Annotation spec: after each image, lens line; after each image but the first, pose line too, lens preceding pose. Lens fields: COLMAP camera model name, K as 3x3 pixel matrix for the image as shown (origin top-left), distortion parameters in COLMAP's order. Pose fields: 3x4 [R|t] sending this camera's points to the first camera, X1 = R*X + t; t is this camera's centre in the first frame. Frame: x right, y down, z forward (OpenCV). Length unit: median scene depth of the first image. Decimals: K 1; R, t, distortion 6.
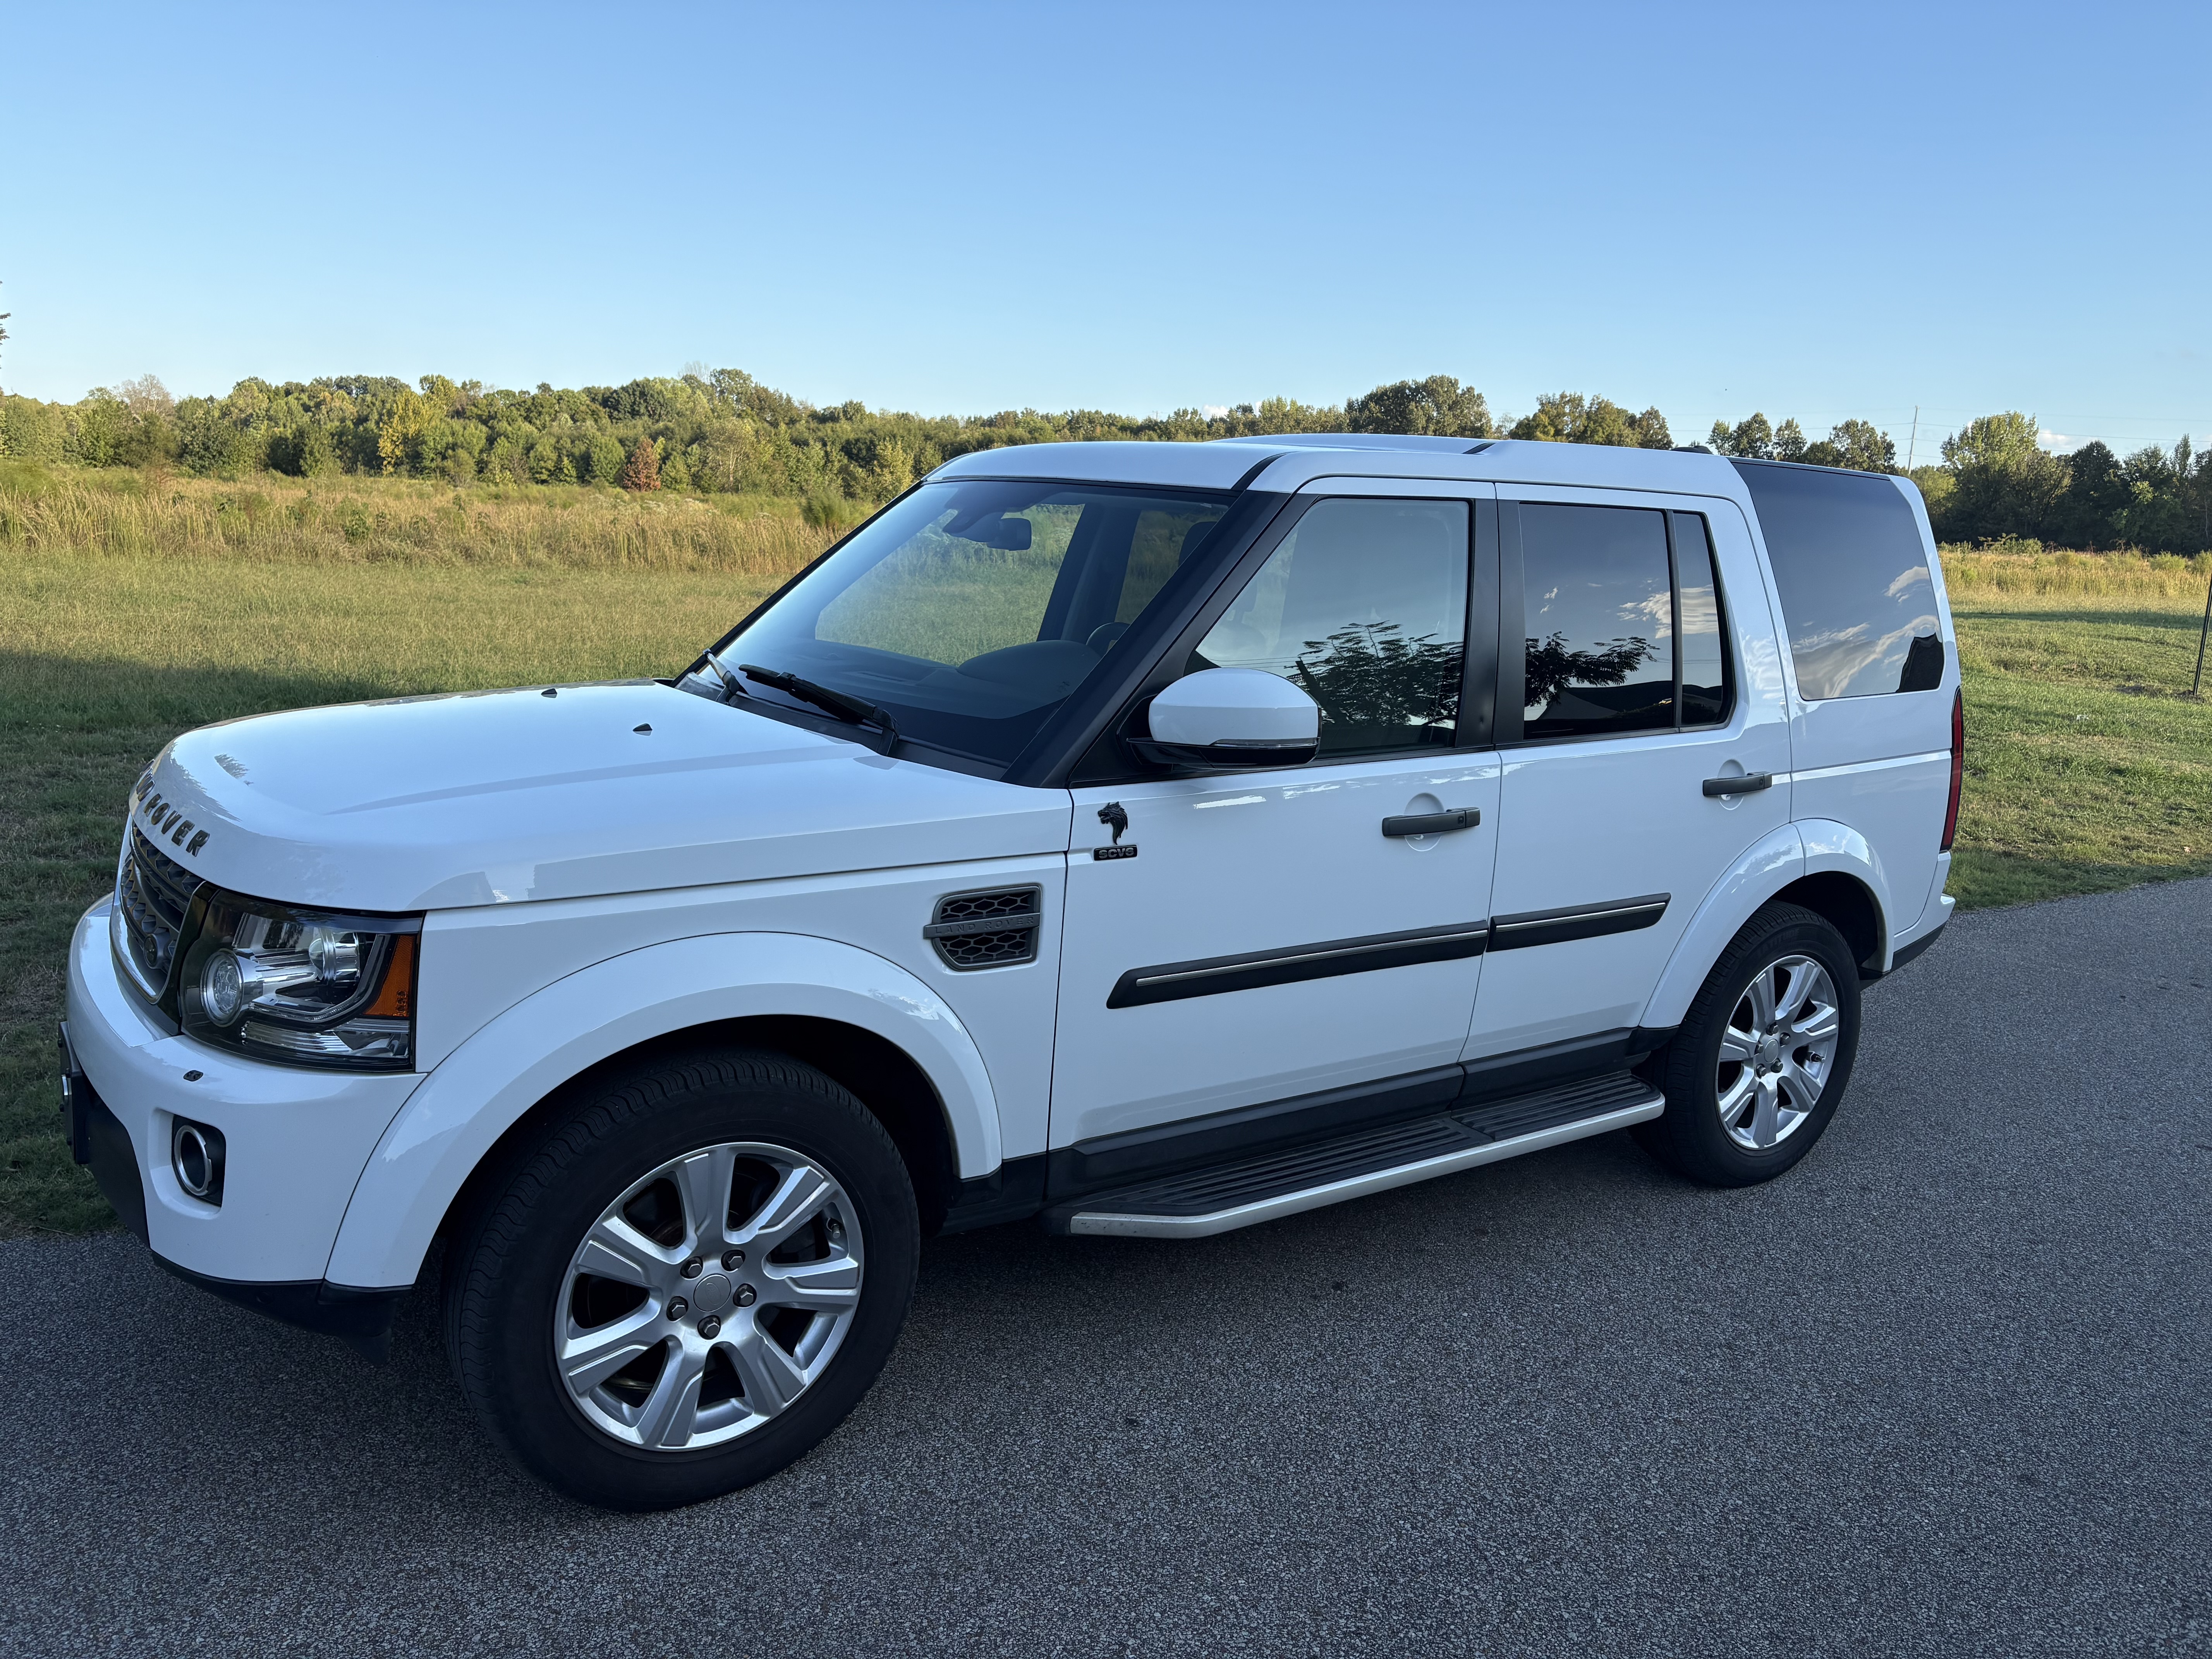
lens RADIAL K [[1701.4, 0, 1114.5], [0, 1701.4, 821.0], [0, 0, 1]] dist [0.050584, -0.053558]
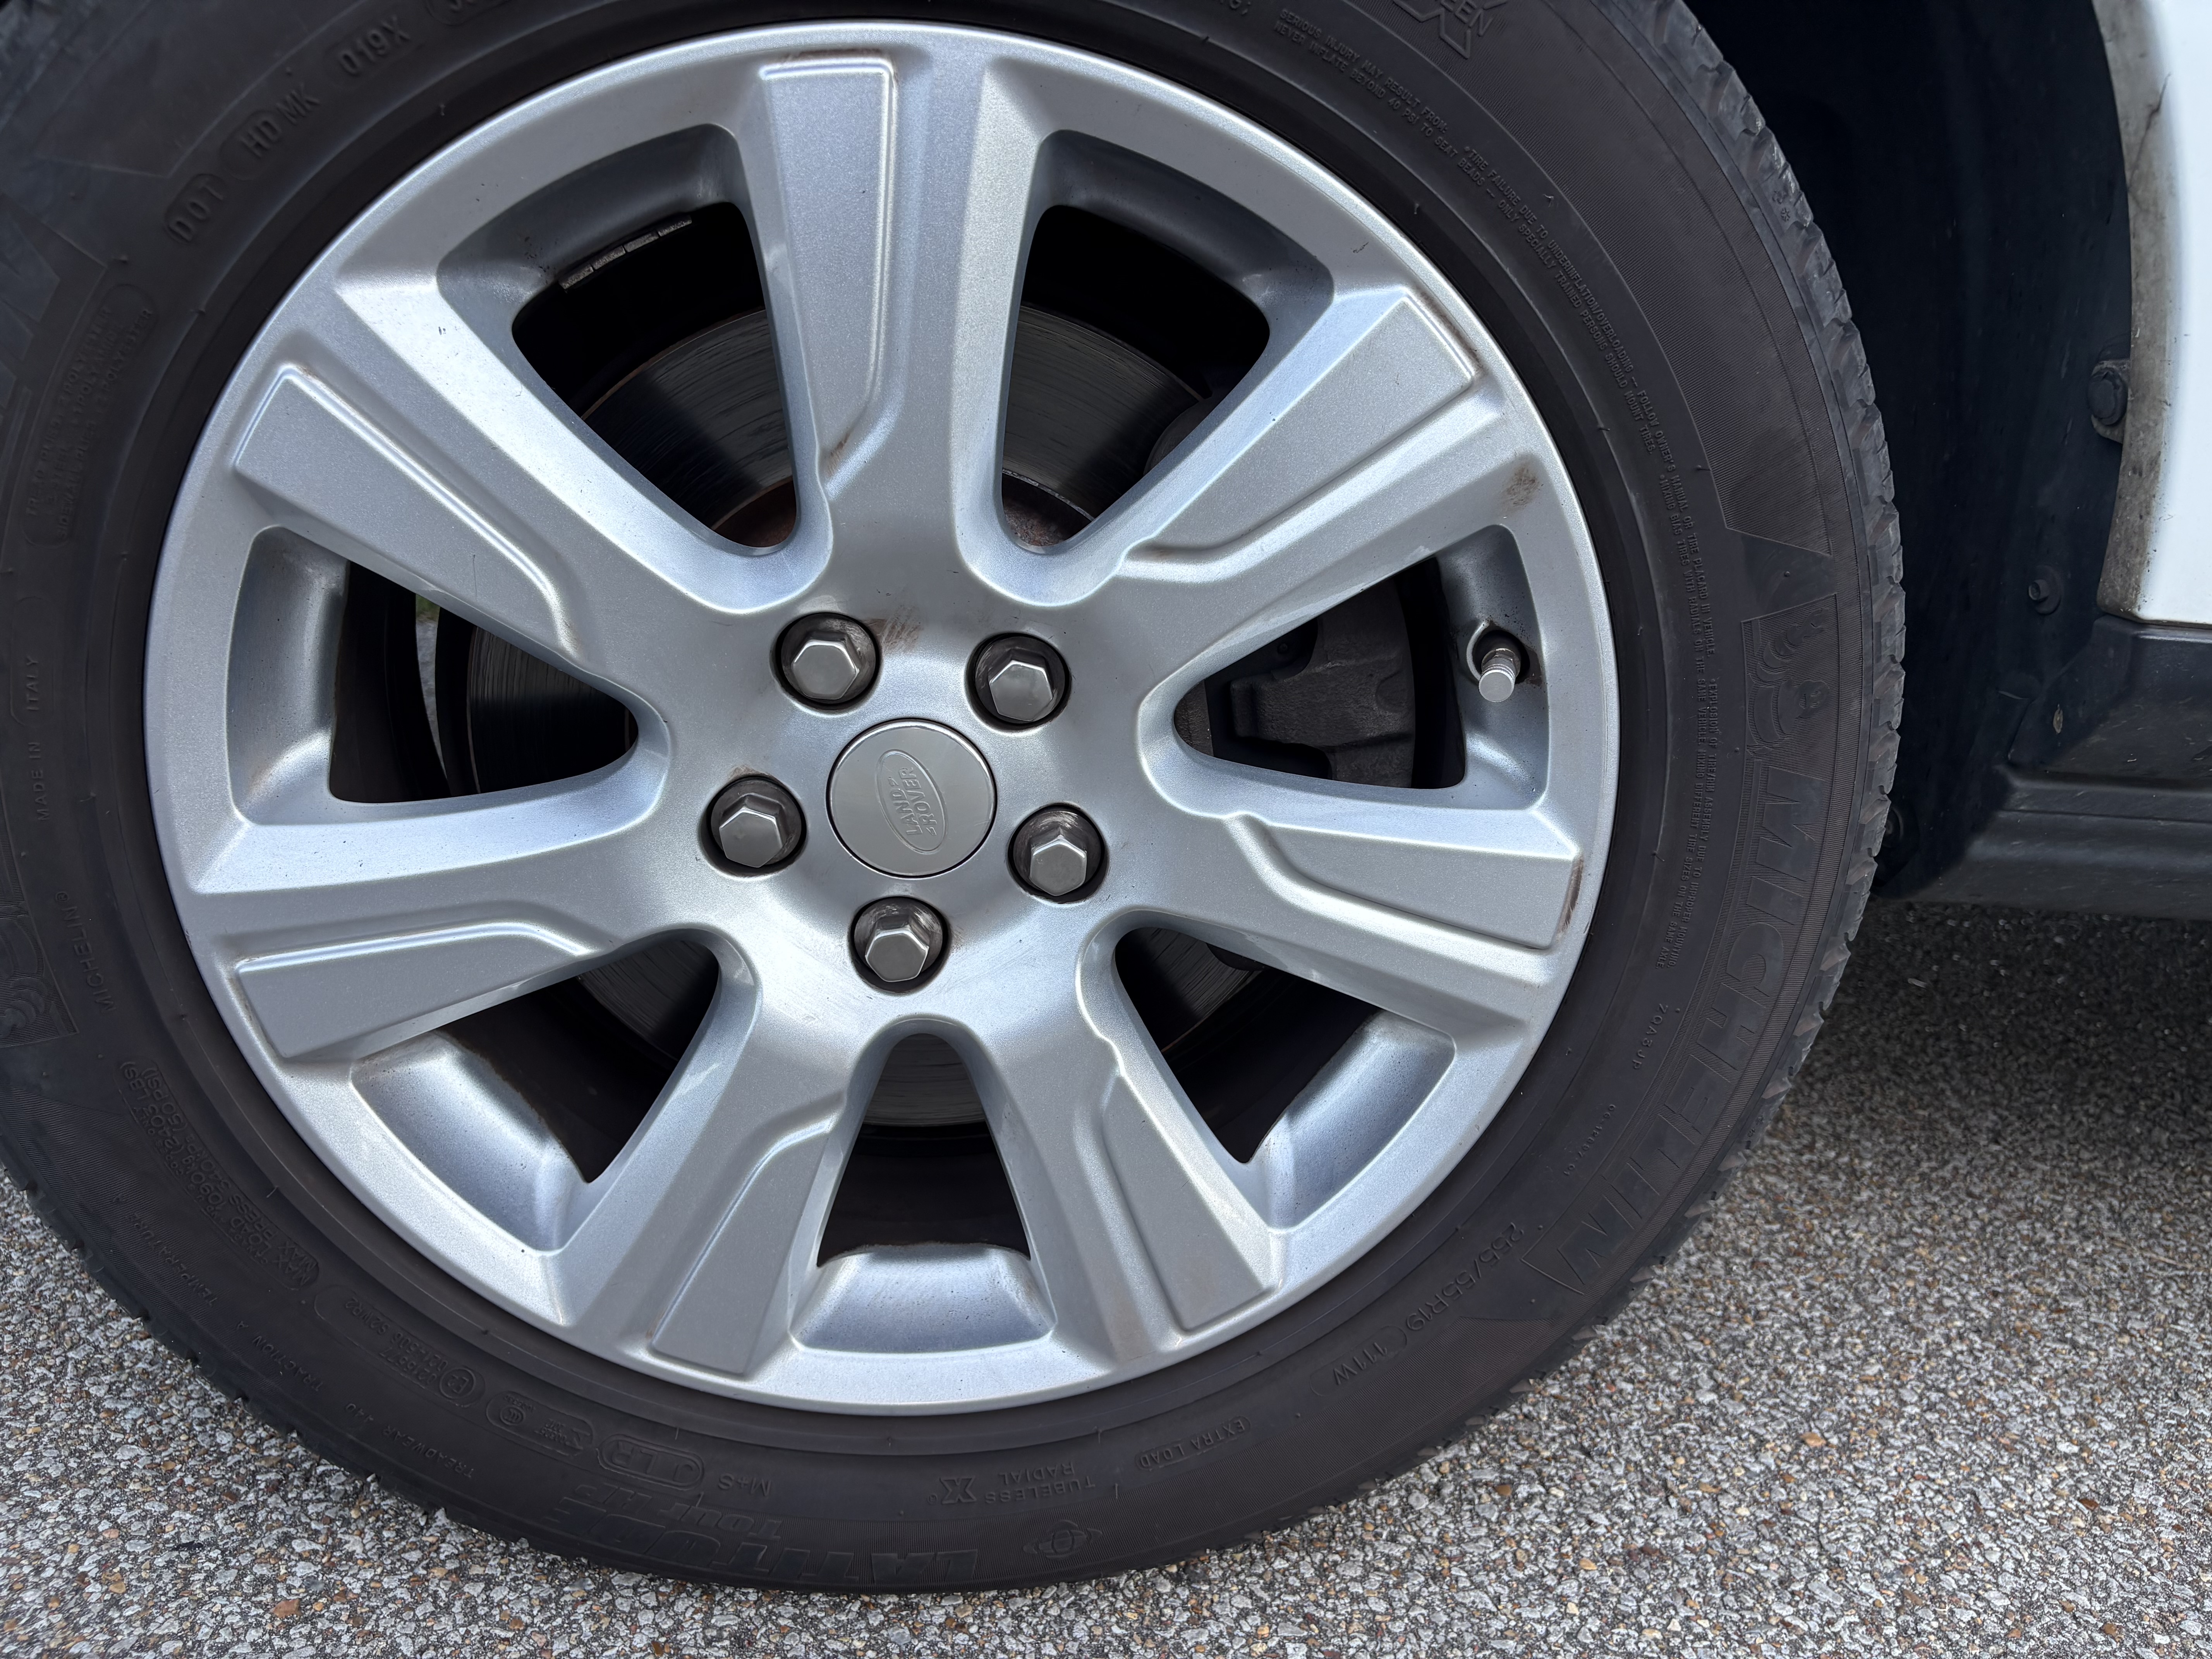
lens RADIAL K [[1701.4, 0, 1114.5], [0, 1701.4, 821.0], [0, 0, 1]] dist [0.050584, -0.053558]
pose [[0.867103, 0.192833, -0.459290, -0.100989], [-0.135252, 0.978534, 0.155492, 0.227651], [0.479415, -0.072707, 0.874571, 0.773963]]
